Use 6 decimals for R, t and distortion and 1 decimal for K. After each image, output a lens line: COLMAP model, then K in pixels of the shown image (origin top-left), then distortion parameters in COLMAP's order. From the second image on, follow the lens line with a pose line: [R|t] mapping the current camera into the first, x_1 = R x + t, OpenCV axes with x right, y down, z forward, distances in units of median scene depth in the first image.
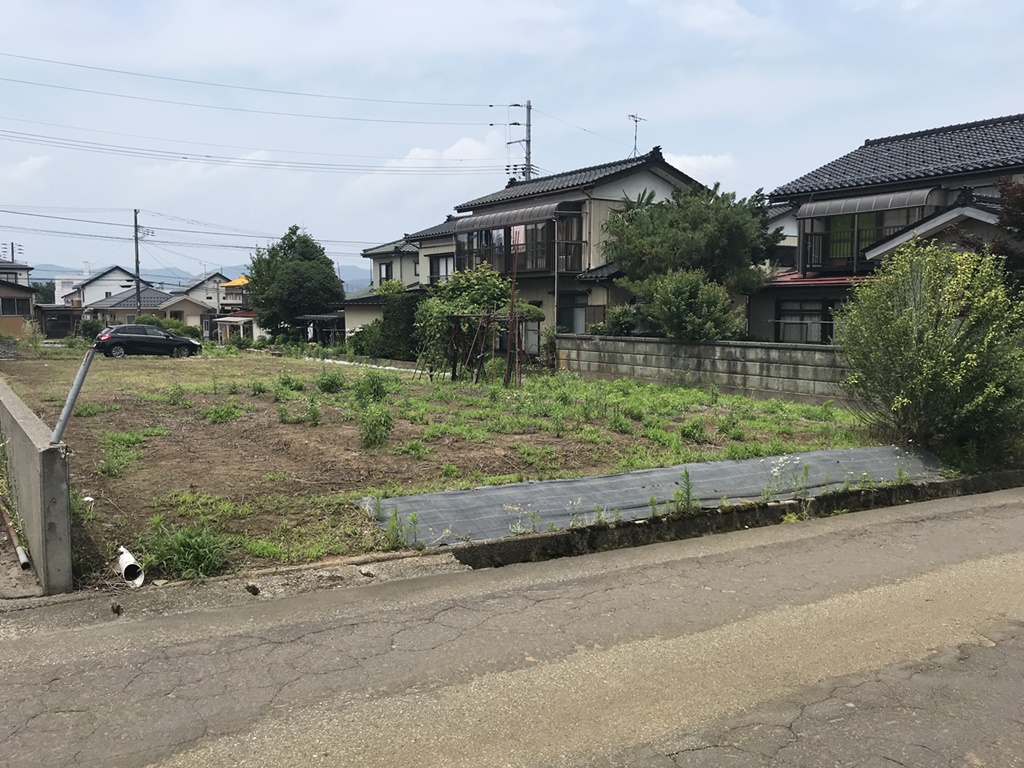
lens RADIAL K [[840.3, 0, 509.0], [0, 840.3, 384.4], [0, 0, 1]] dist [0.031696, -0.040178]
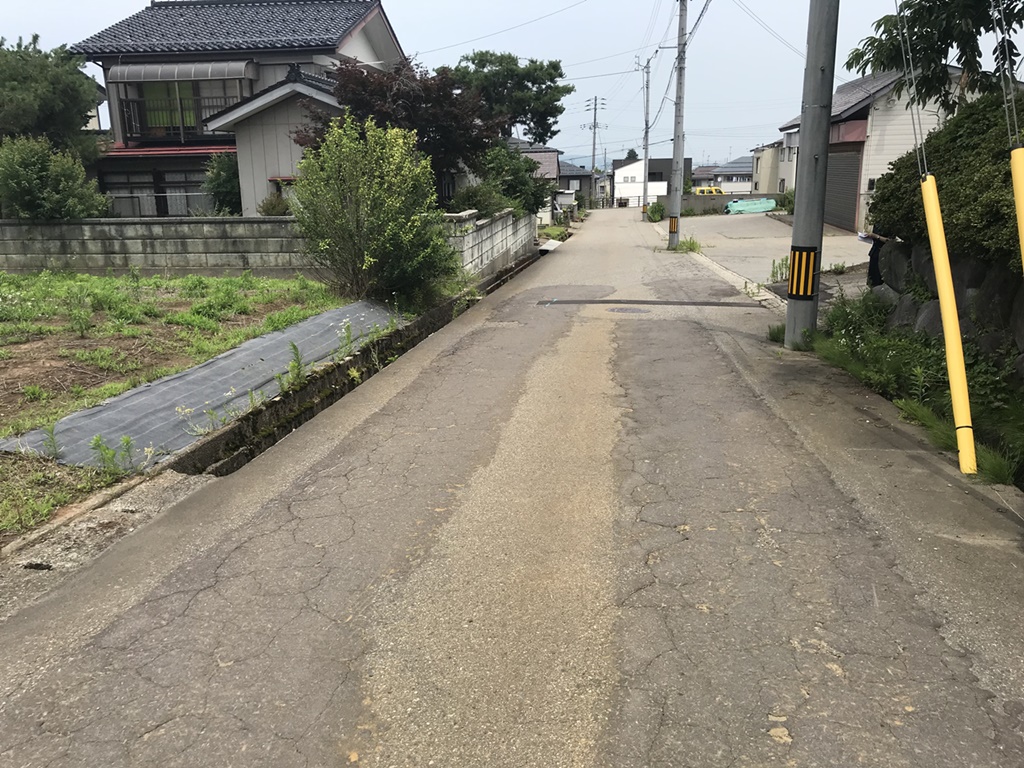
lens RADIAL K [[840.3, 0, 506.5], [0, 840.3, 379.6], [0, 0, 1]] dist [0.031696, -0.040178]
pose [[0.655404, -0.195677, 0.729491, -0.464152], [0.090070, 0.979213, 0.181740, -0.020934], [-0.749889, -0.053408, 0.659404, 0.153093]]
